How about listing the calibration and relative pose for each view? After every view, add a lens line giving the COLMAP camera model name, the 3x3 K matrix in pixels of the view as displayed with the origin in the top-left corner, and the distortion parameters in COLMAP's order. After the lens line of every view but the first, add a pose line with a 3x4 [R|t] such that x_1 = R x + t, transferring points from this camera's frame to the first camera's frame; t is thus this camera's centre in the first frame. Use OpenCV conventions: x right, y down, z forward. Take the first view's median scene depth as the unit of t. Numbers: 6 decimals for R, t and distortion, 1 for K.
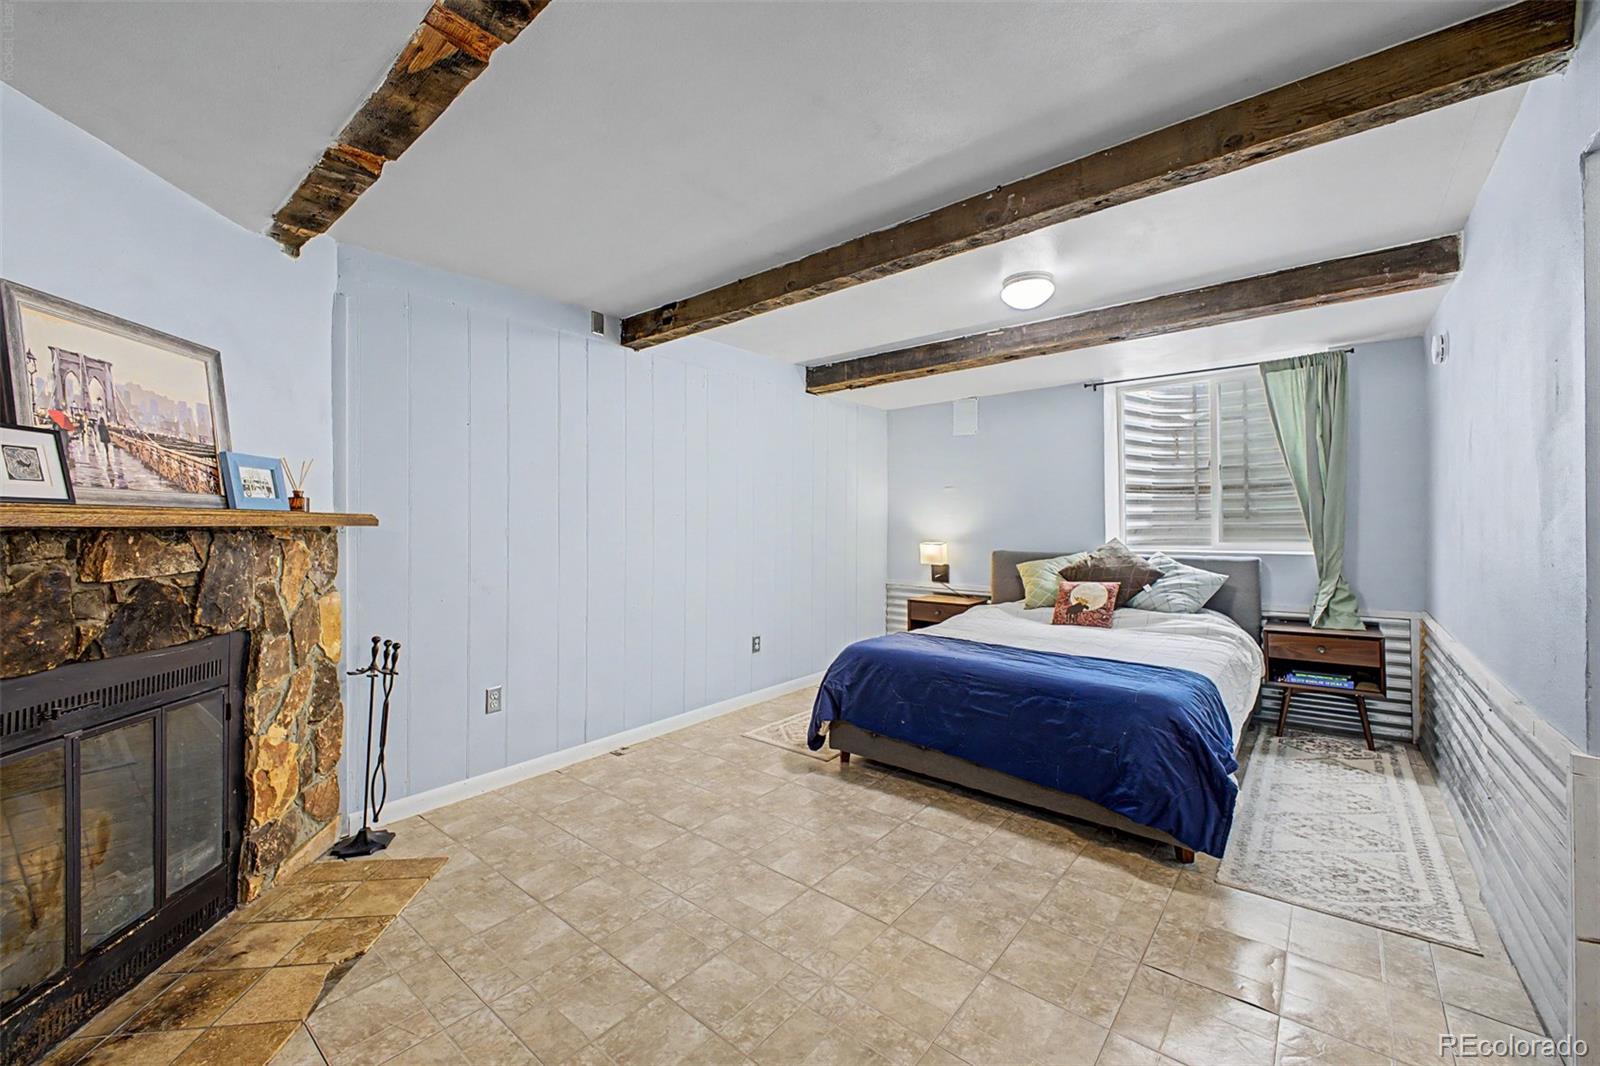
lens RADIAL K [[633.6, 0, 800.9], [0, 633.6, 528.2], [0, 0, 1]] dist [0.025058, -0.008825]
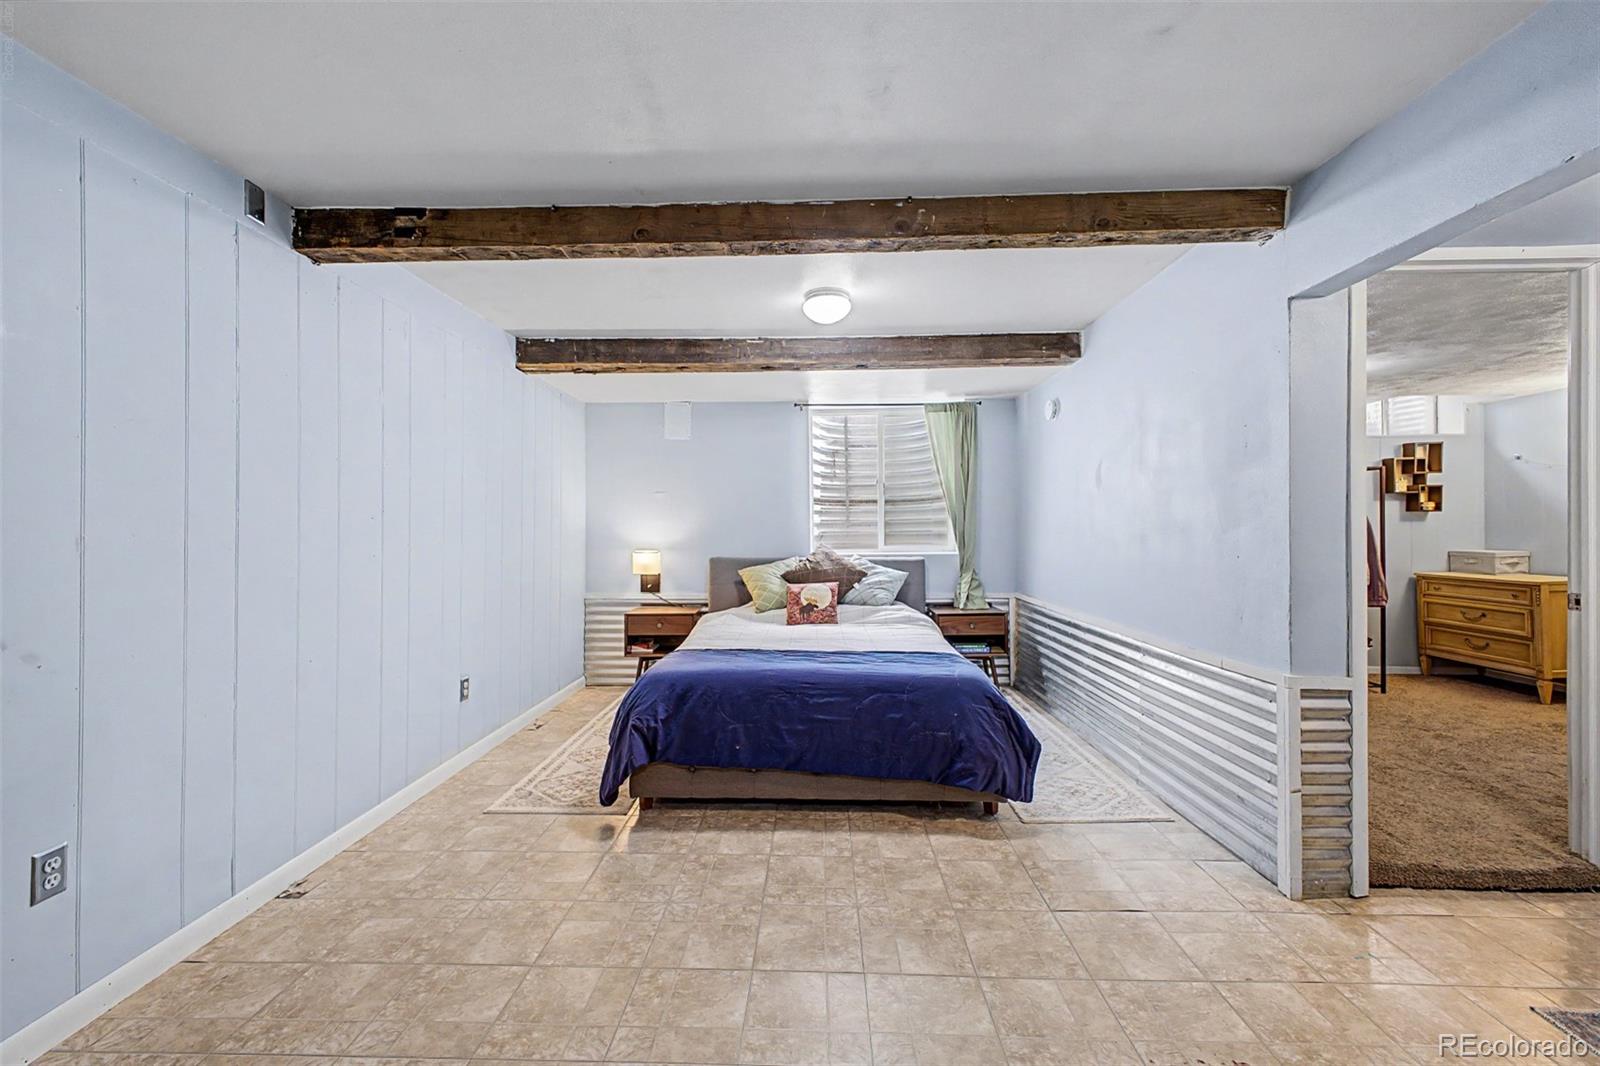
lens RADIAL K [[626.9, 0, 800.0], [0, 626.9, 533.0], [0, 0, 1]] dist [0.023339, -0.008698]
pose [[0.793297, -0.002054, 0.608831, -0.284116], [0.004529, 0.999987, -0.002526, -0.000250], [-0.608818, 0.004761, 0.793296, 0.203027]]
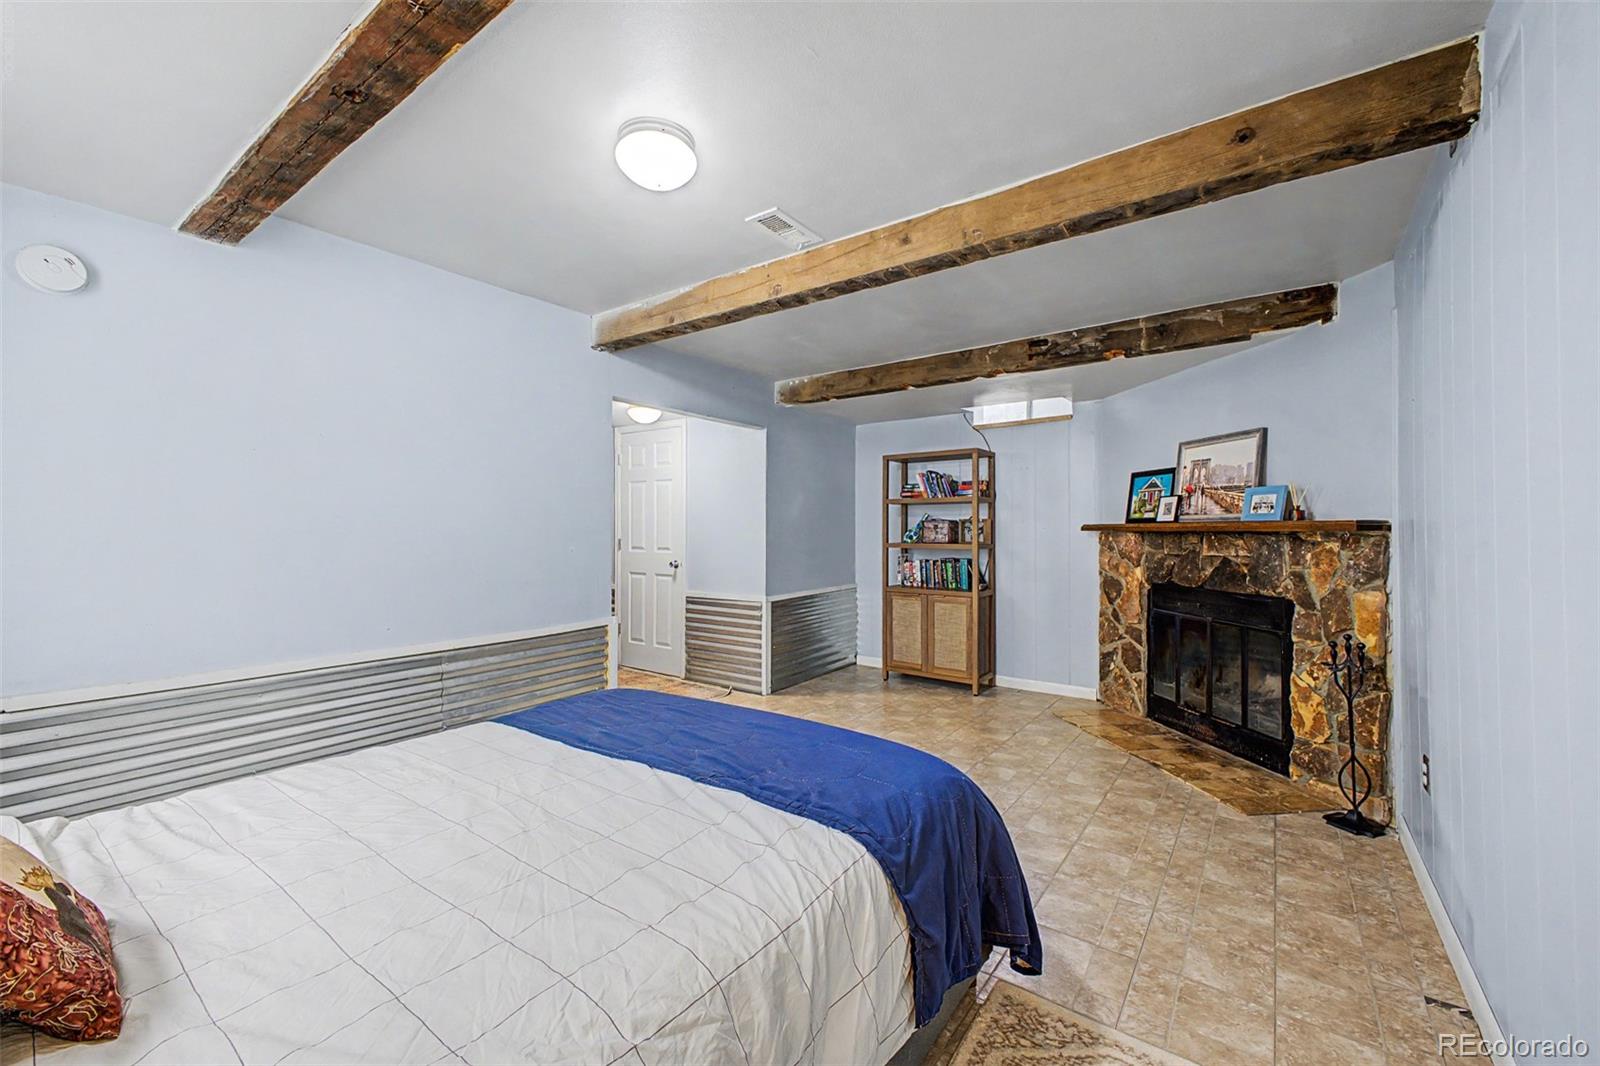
lens RADIAL K [[633.6, 0, 800.9], [0, 633.6, 528.2], [0, 0, 1]] dist [0.025058, -0.008825]
pose [[-0.998332, 0.001205, -0.057723, 0.237235], [0.001088, 0.999997, 0.002056, -0.008816], [0.057725, 0.001990, -0.998331, 1.530350]]
